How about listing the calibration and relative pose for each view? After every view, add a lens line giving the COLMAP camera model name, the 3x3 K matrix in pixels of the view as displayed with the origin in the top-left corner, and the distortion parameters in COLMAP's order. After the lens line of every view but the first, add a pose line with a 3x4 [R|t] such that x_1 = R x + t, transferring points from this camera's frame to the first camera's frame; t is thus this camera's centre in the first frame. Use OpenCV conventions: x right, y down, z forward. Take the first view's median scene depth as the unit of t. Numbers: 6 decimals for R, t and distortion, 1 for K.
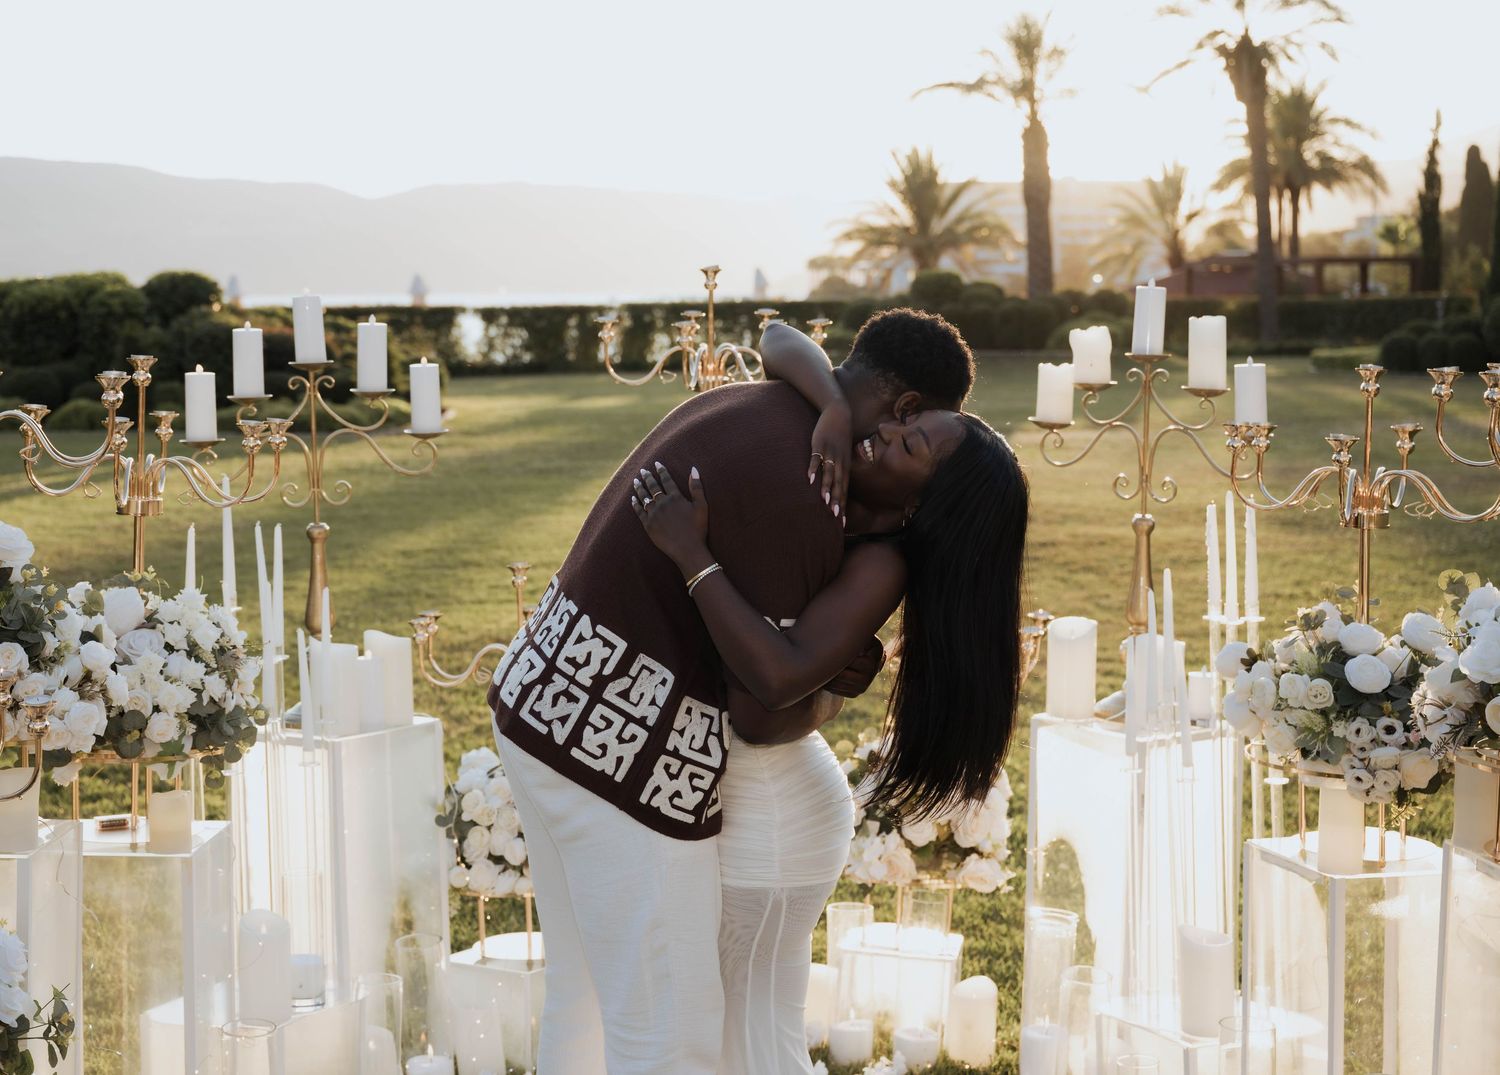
lens RADIAL K [[2309.7, 0, 622.4], [0, 2309.7, 507.4], [0, 0, 1]] dist [0.013987, 0.000000]
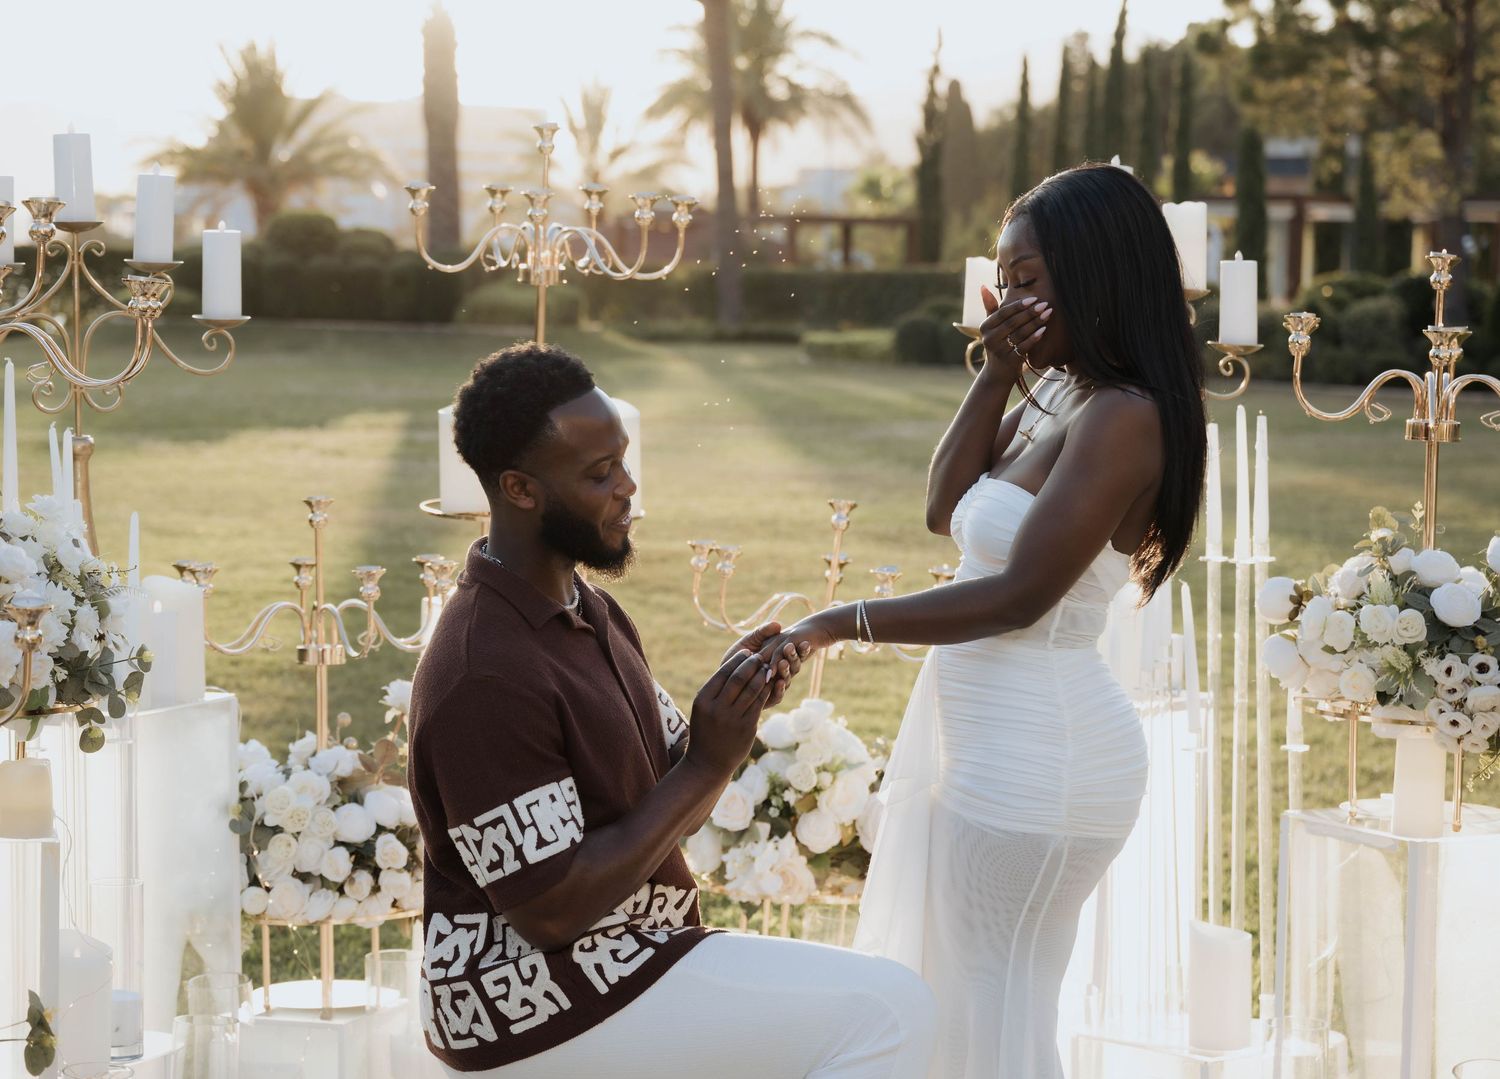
lens RADIAL K [[3216.4, 0, 714.6], [0, 3216.4, 557.5], [0, 0, 1]] dist [0.032316, 0.000000]
pose [[0.963344, 0.007457, 0.268165, -0.211339], [-0.008559, 0.999959, 0.002939, 0.041537], [-0.268132, -0.005126, 0.963369, -0.070147]]
